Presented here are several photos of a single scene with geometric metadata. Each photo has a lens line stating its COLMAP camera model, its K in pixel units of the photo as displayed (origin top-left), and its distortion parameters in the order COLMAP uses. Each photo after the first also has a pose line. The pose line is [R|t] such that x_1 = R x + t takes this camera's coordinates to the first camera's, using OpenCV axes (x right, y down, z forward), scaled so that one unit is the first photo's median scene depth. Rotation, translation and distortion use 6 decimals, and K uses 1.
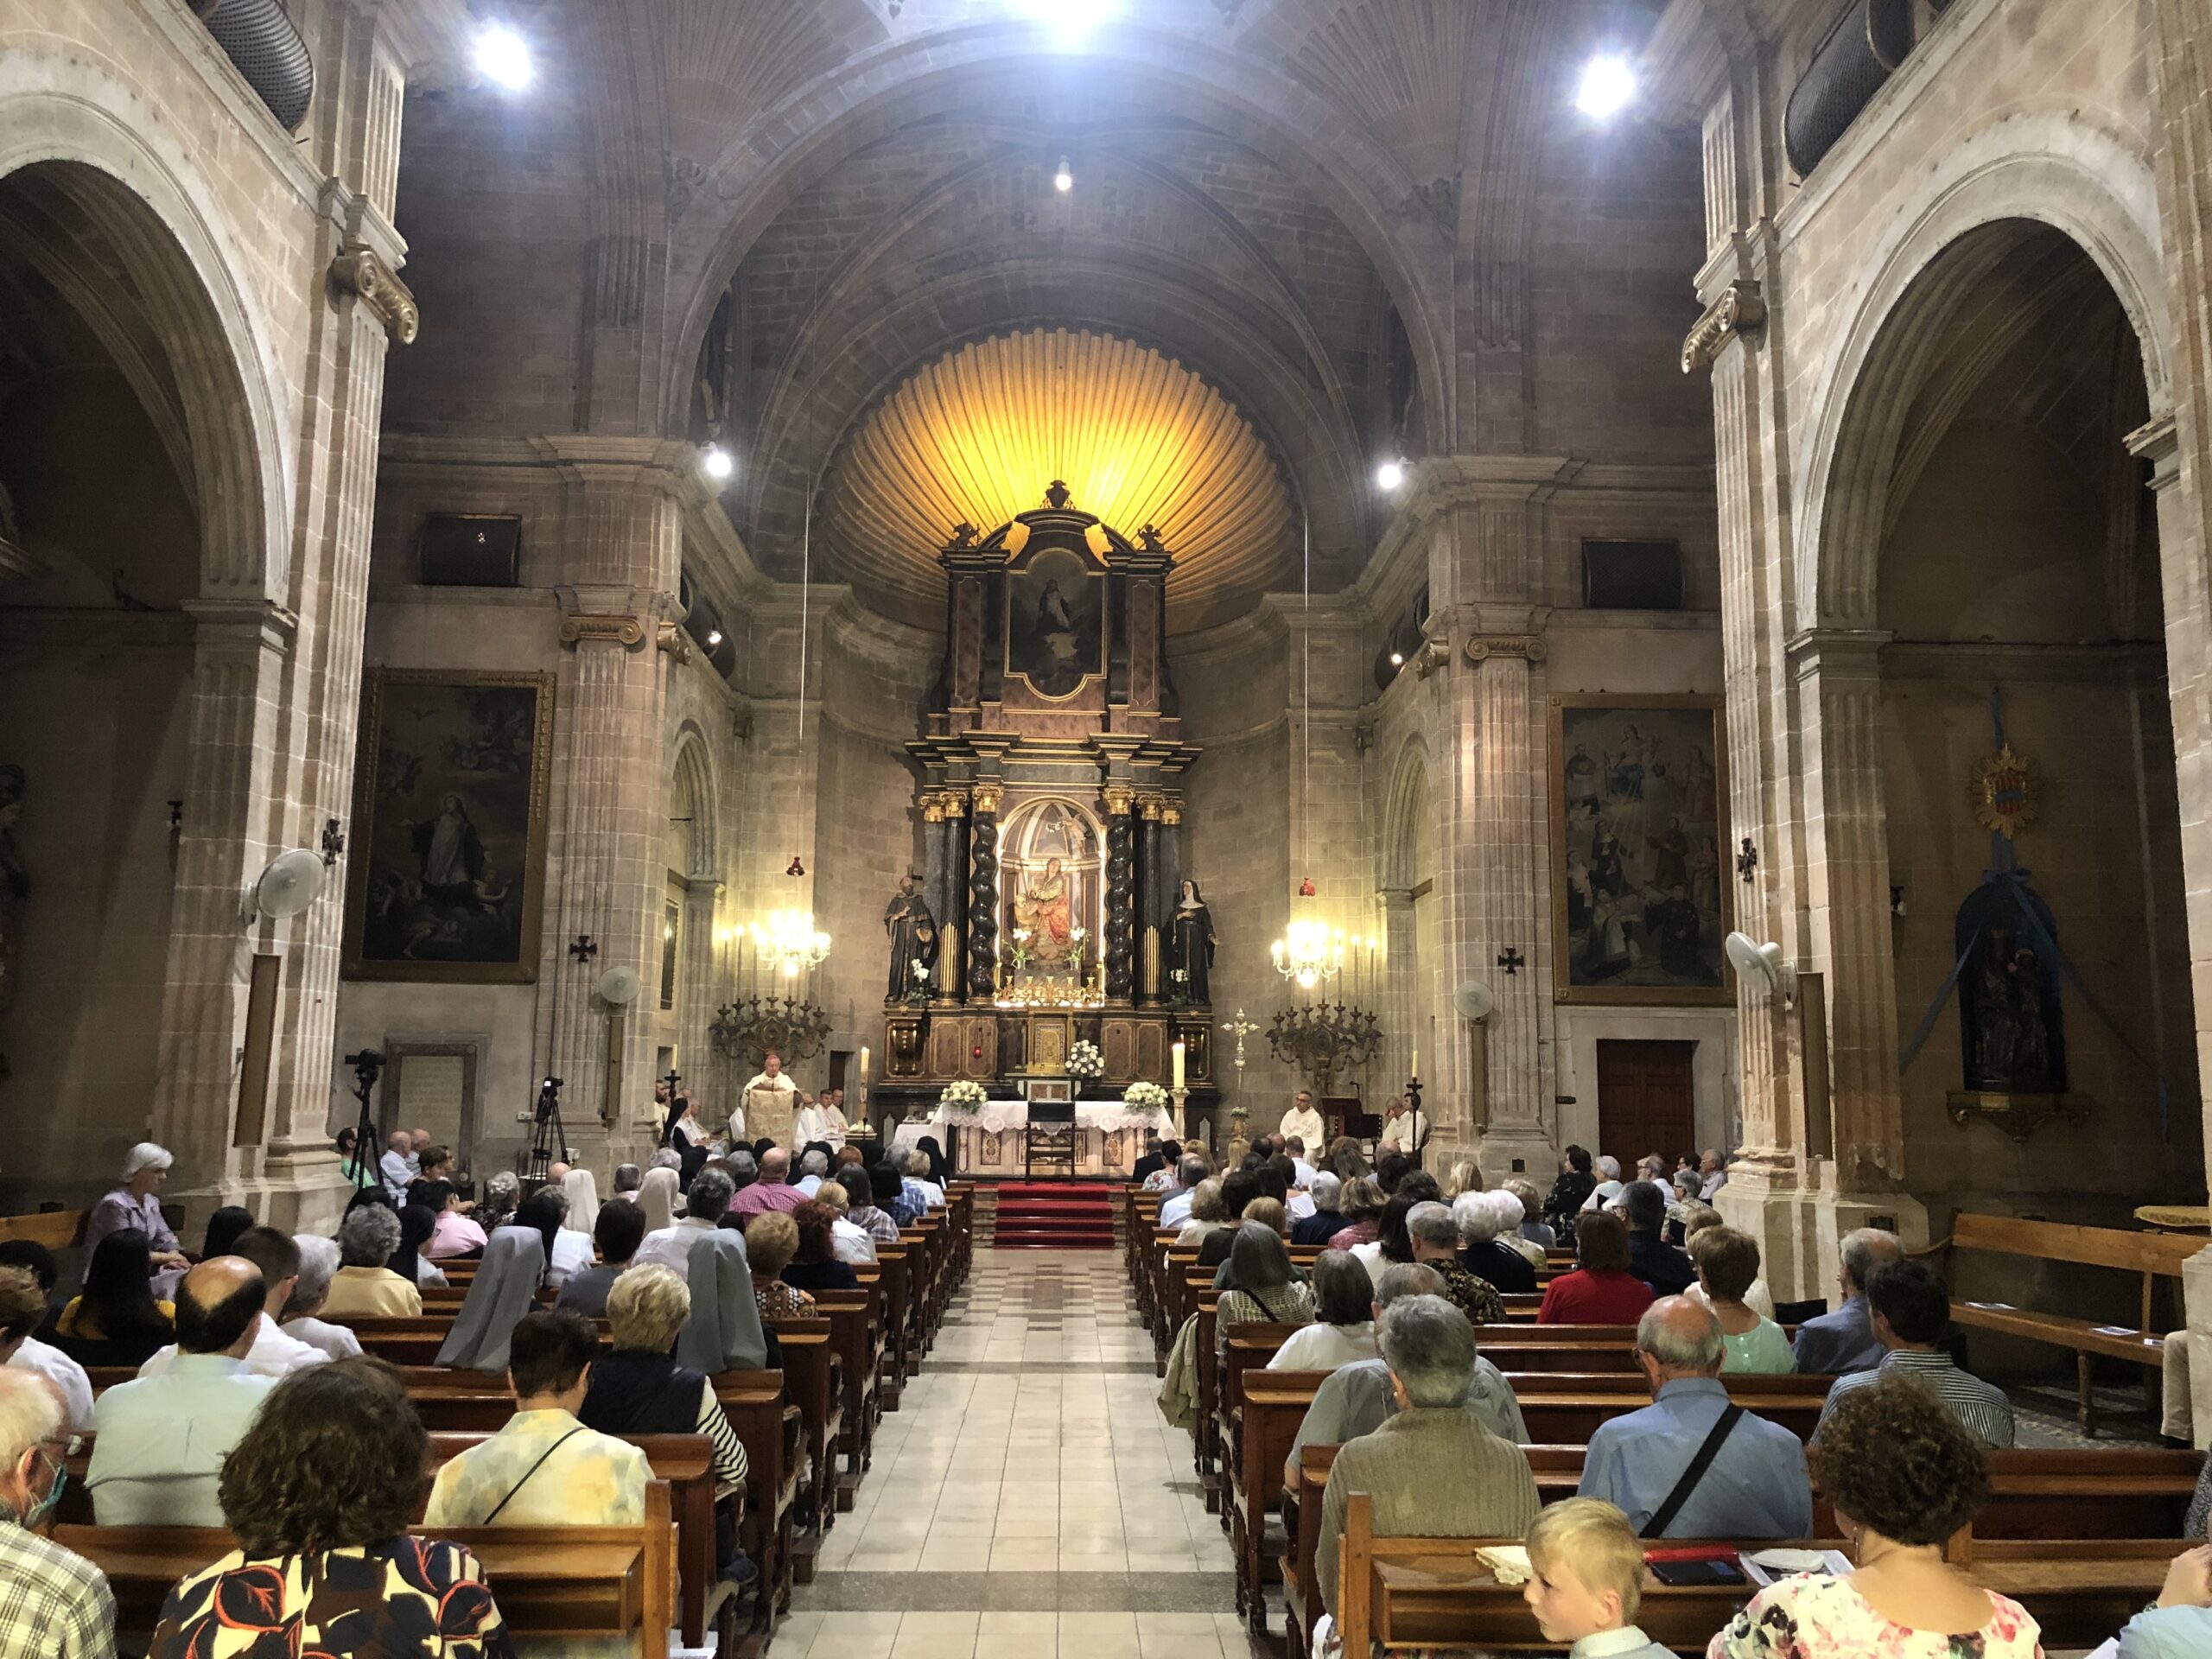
lens RADIAL K [[1766.8, 0, 1105.8], [0, 1766.8, 866.0], [0, 0, 1]] dist [0.009887, -0.003849]
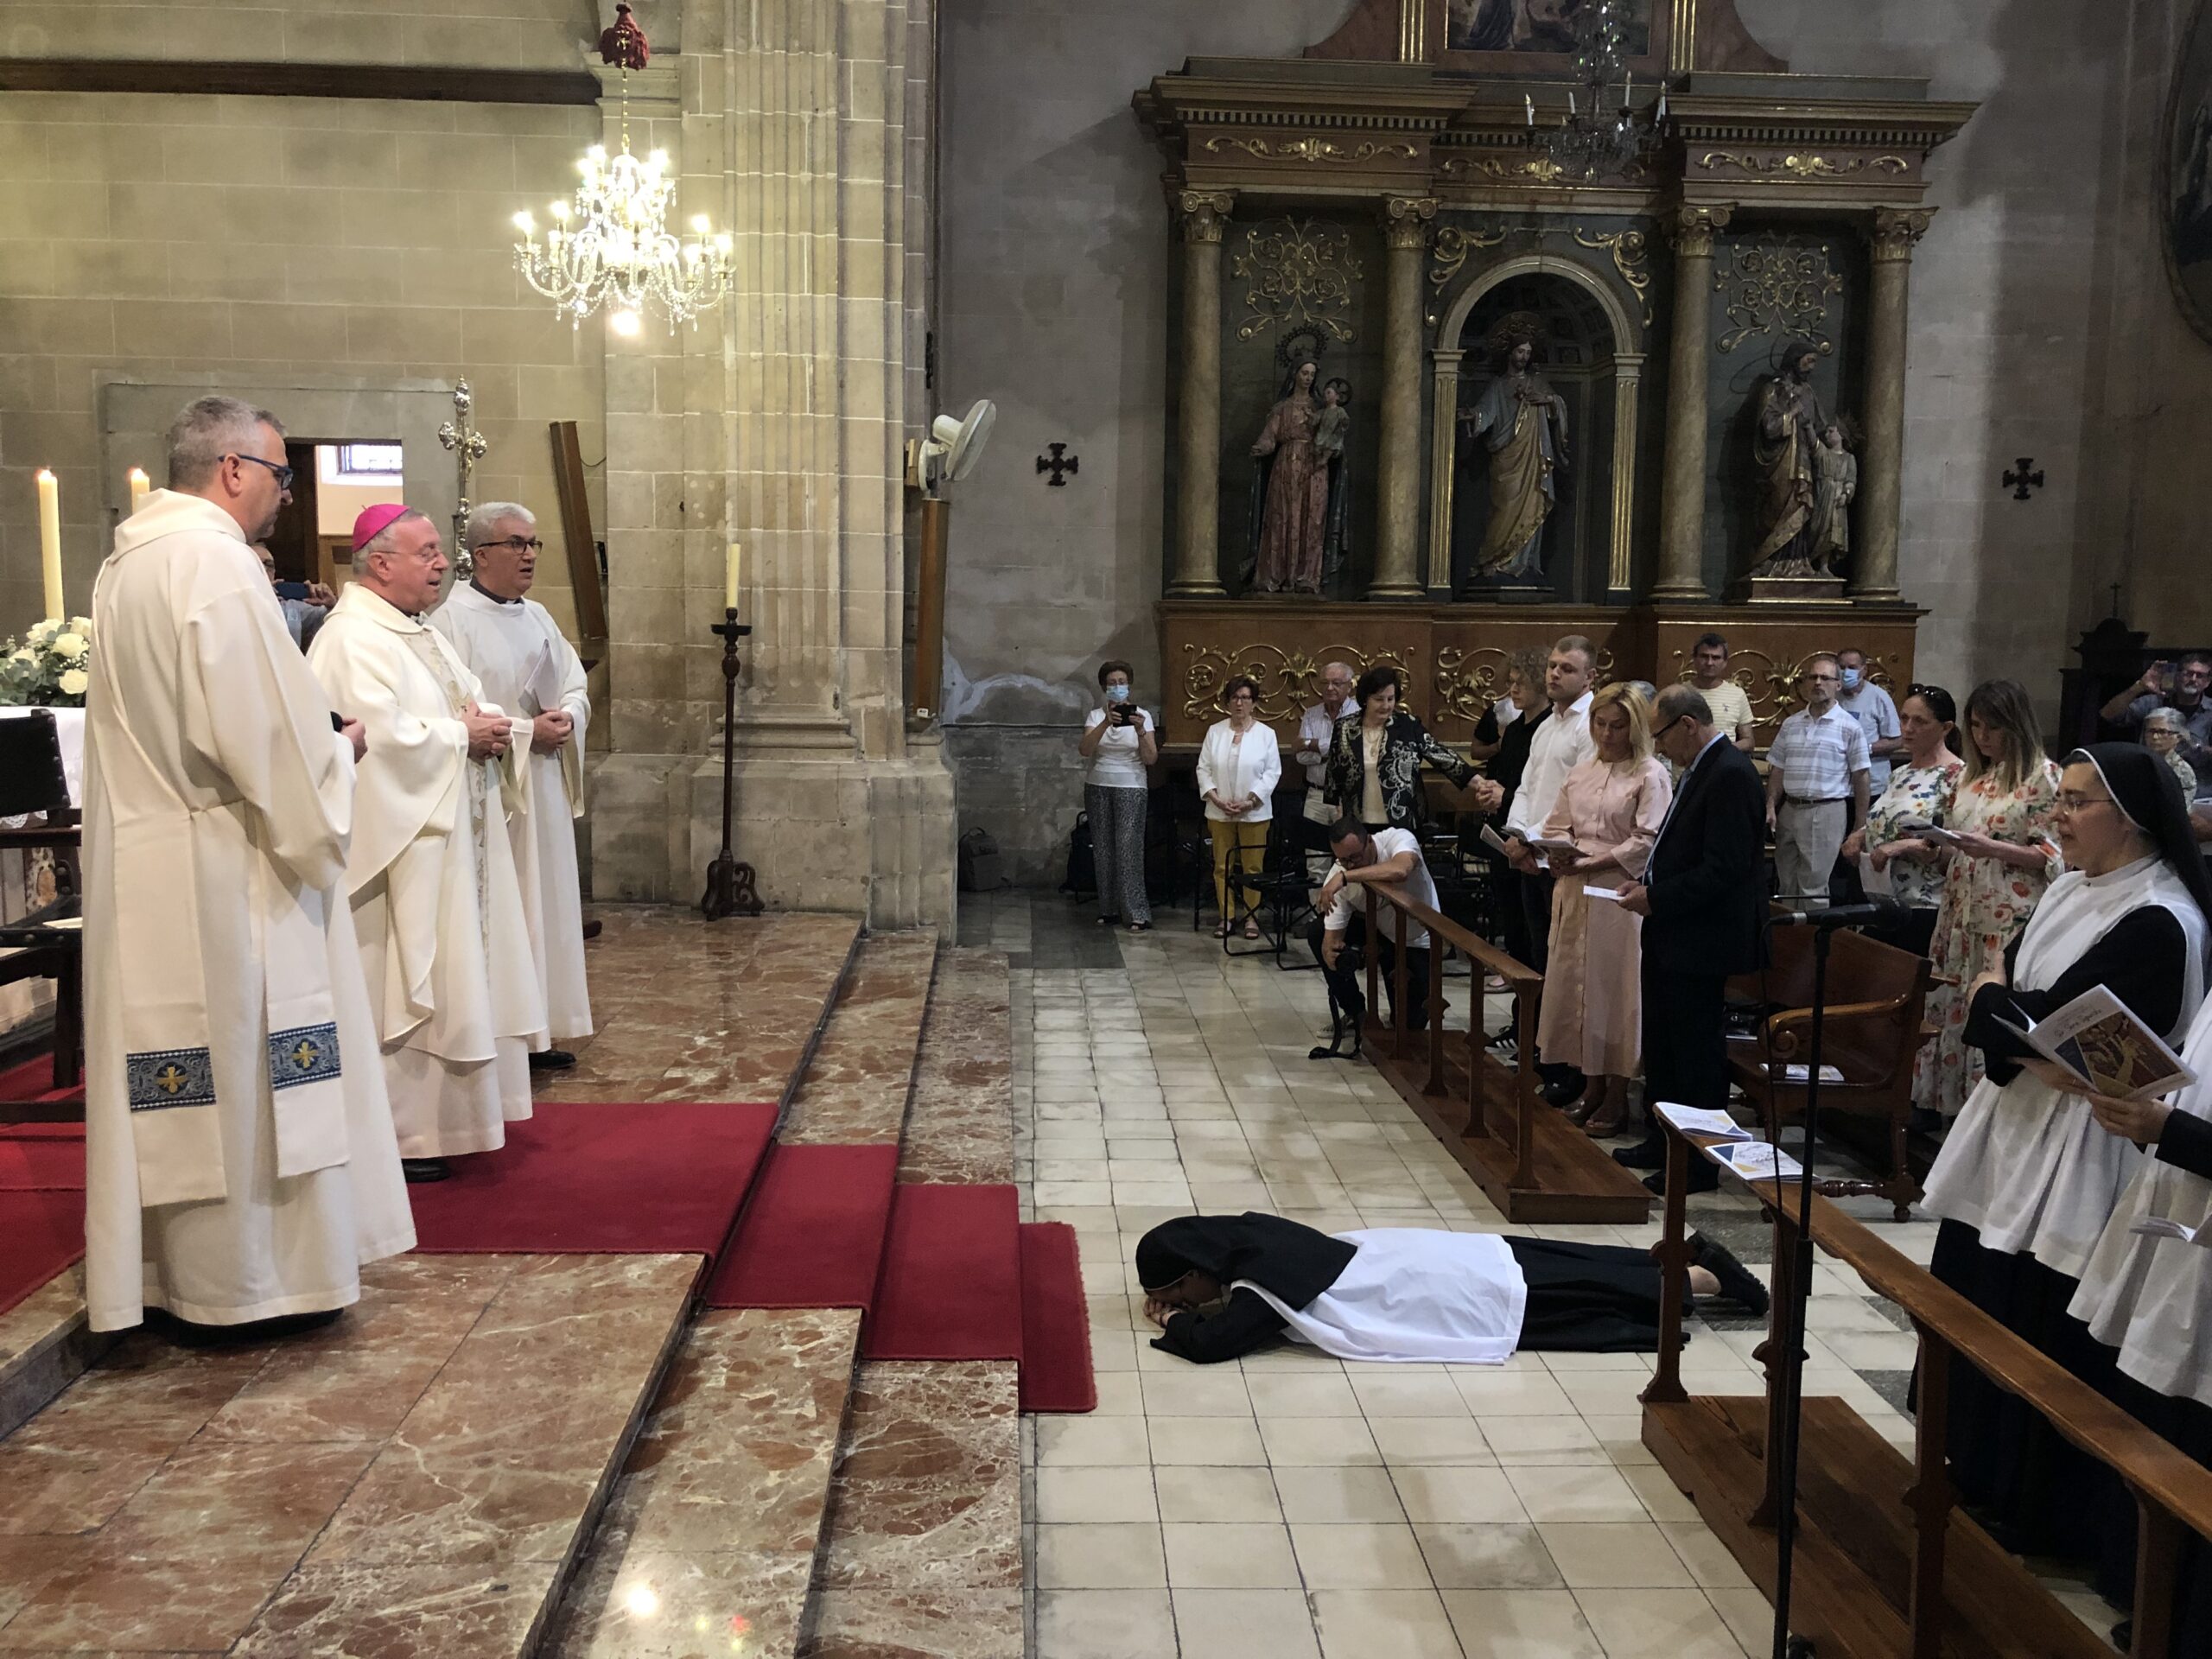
lens RADIAL K [[1766.8, 0, 1105.8], [0, 1766.8, 866.0], [0, 0, 1]] dist [0.009887, -0.003849]
pose [[-0.012307, -0.136303, 0.990591, -0.178967], [-0.145700, 0.980337, 0.133082, 0.081598], [-0.989252, -0.142691, -0.031924, 0.683206]]
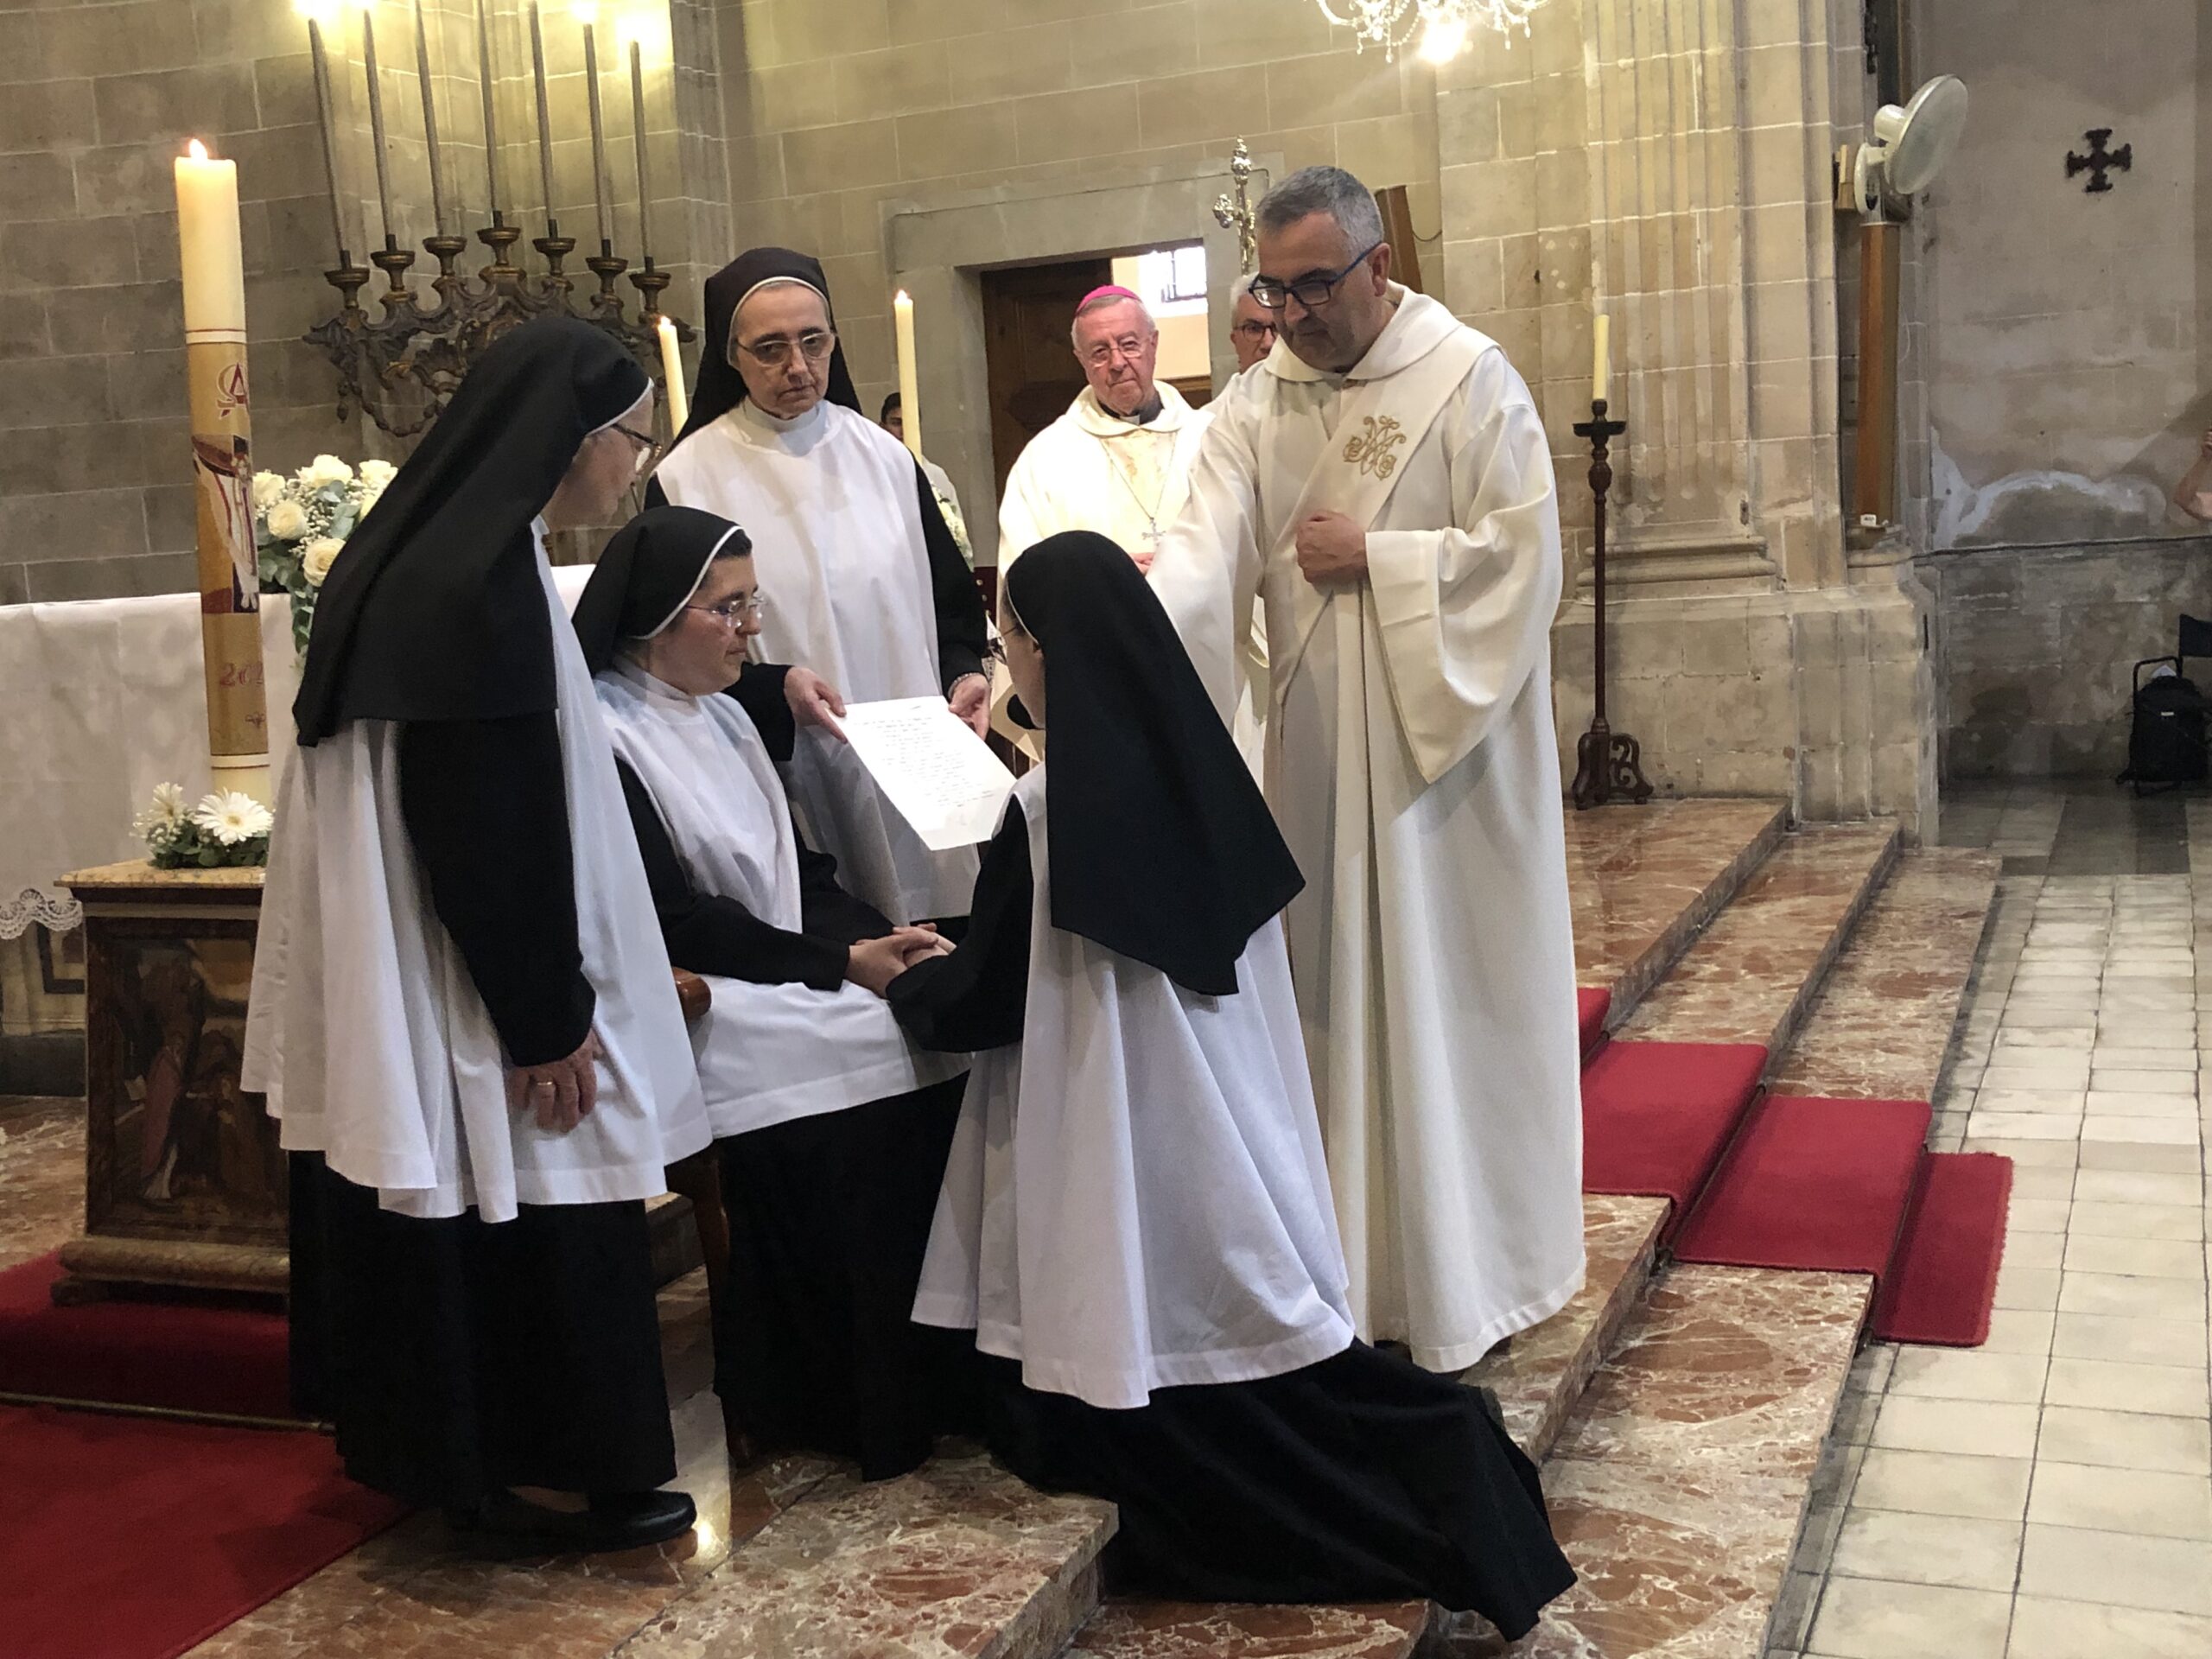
lens RADIAL K [[2483.4, 0, 1106.0], [0, 2483.4, 829.5], [0, 0, 1]] dist [0.084078, -0.194471]
pose [[0.417005, -0.143579, 0.897492, -0.200744], [-0.050809, 0.982217, 0.180741, 0.087424], [-0.907483, -0.120970, 0.402294, 0.663383]]
